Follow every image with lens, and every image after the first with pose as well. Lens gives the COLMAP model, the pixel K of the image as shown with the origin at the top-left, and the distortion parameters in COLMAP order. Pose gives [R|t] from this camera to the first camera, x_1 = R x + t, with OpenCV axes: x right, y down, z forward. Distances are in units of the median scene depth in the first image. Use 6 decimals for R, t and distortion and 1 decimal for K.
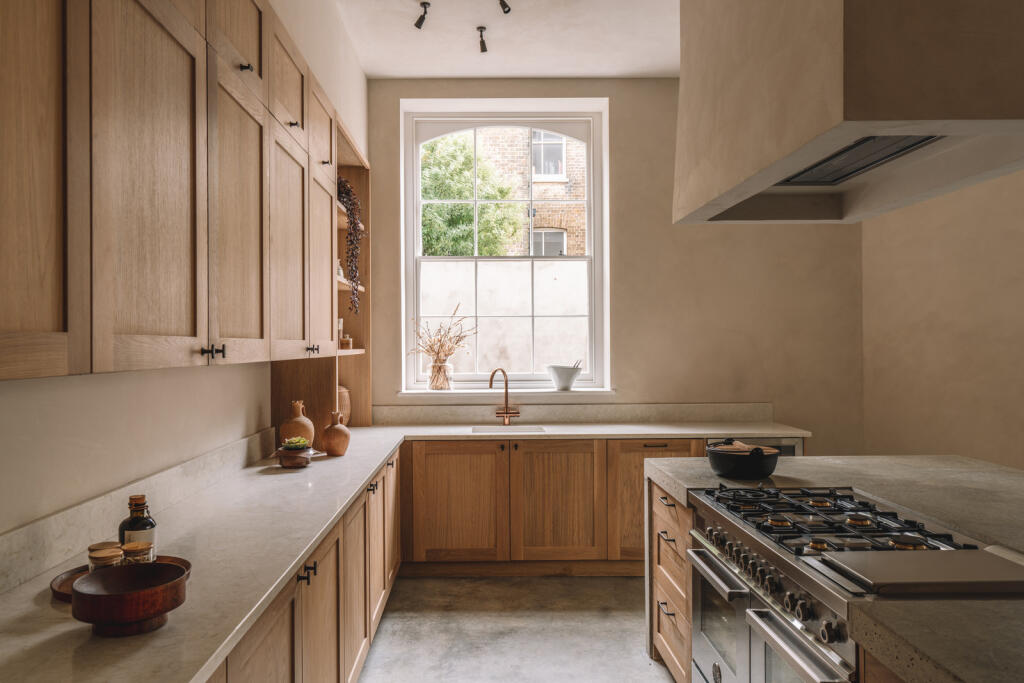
lens RADIAL K [[730.6, 0, 487.2], [0, 730.6, 341.9], [0, 0, 1]] dist [-0.000197, -0.005206]
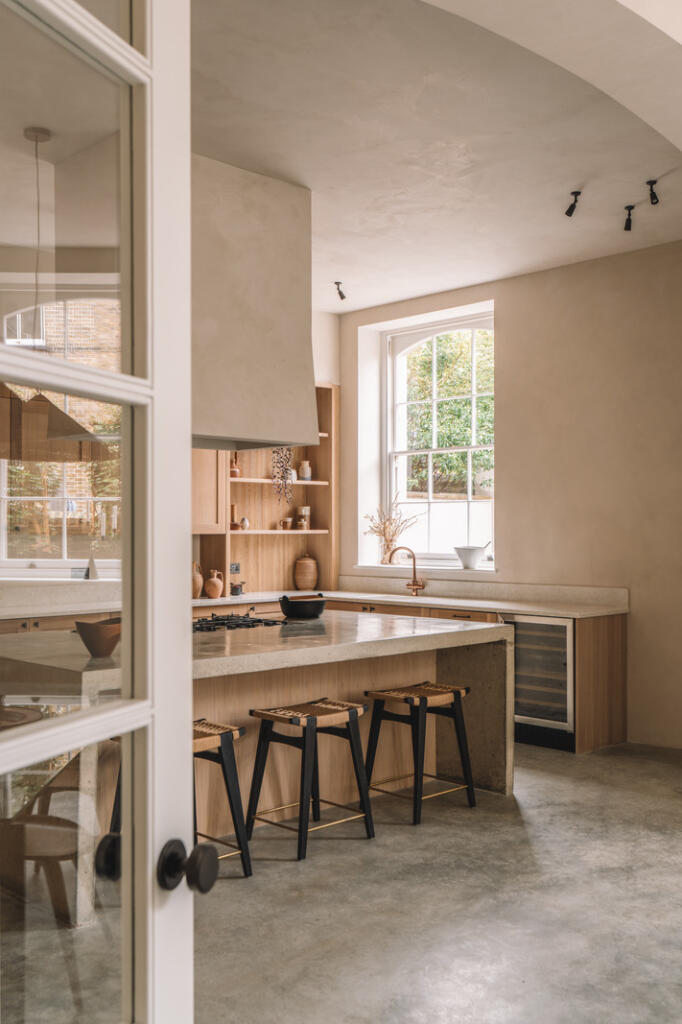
lens RADIAL K [[1009.4, 0, 342.6], [0, 1009.4, 519.6], [0, 0, 1]] dist [-0.008332, 0.000000]
pose [[0.696828, 0.000143, -0.717238, 1.277859], [-0.000644, 1.000000, -0.000426, -0.008673], [0.717238, 0.000759, 0.696828, -0.239582]]
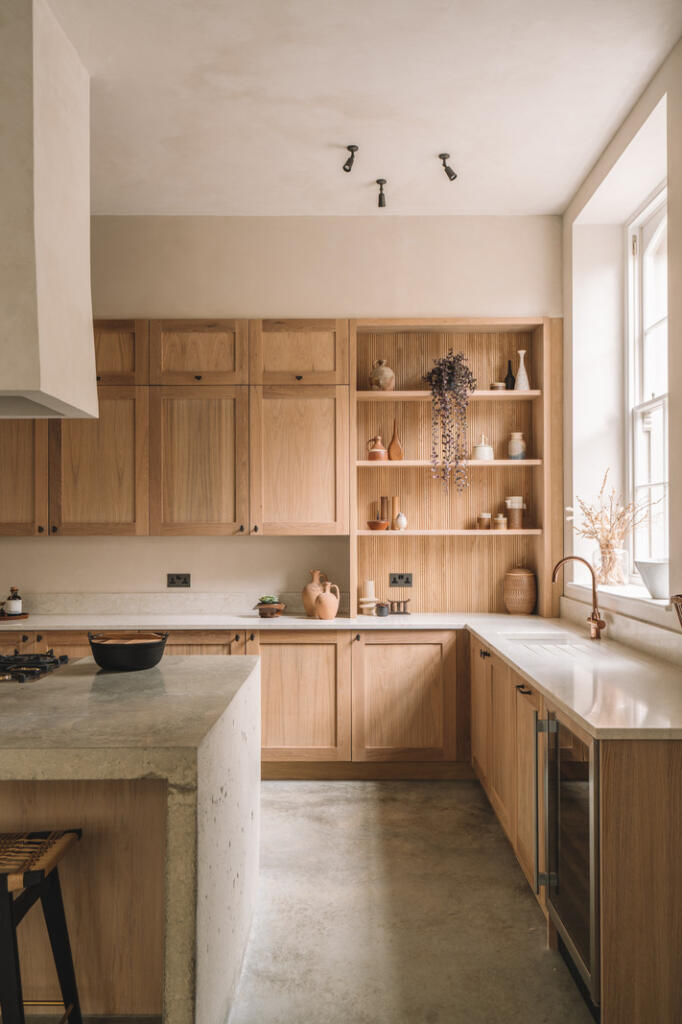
lens RADIAL K [[842.0, 0, 334.0], [0, 842.0, 522.3], [0, 0, 1]] dist [0.007903, 0.003533]
pose [[-0.021806, -0.002077, -0.999760, 0.979379], [0.009423, 0.999953, -0.002282, 0.001181], [0.999718, -0.009471, -0.021785, 0.886845]]
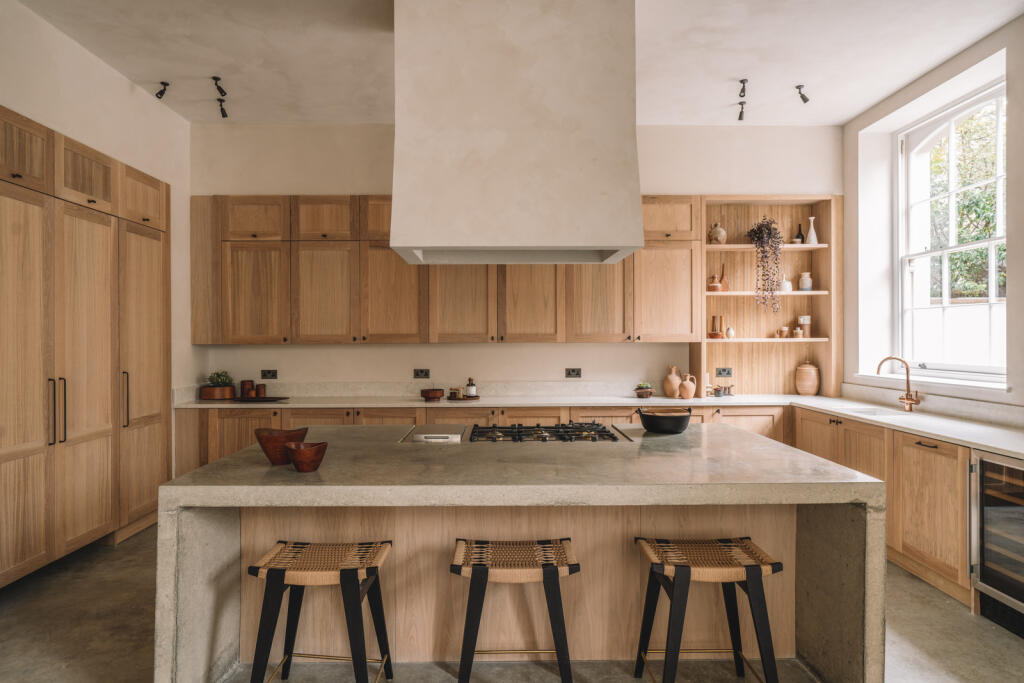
lens RADIAL K [[587.2, 0, 507.1], [0, 587.2, 336.6], [0, 0, 1]] dist [0.009044, -0.001768]
pose [[0.007442, 0.006291, -0.999953, 1.012449], [0.010210, 0.999928, 0.006366, -0.006318], [0.999920, -0.010257, 0.007378, 0.479090]]
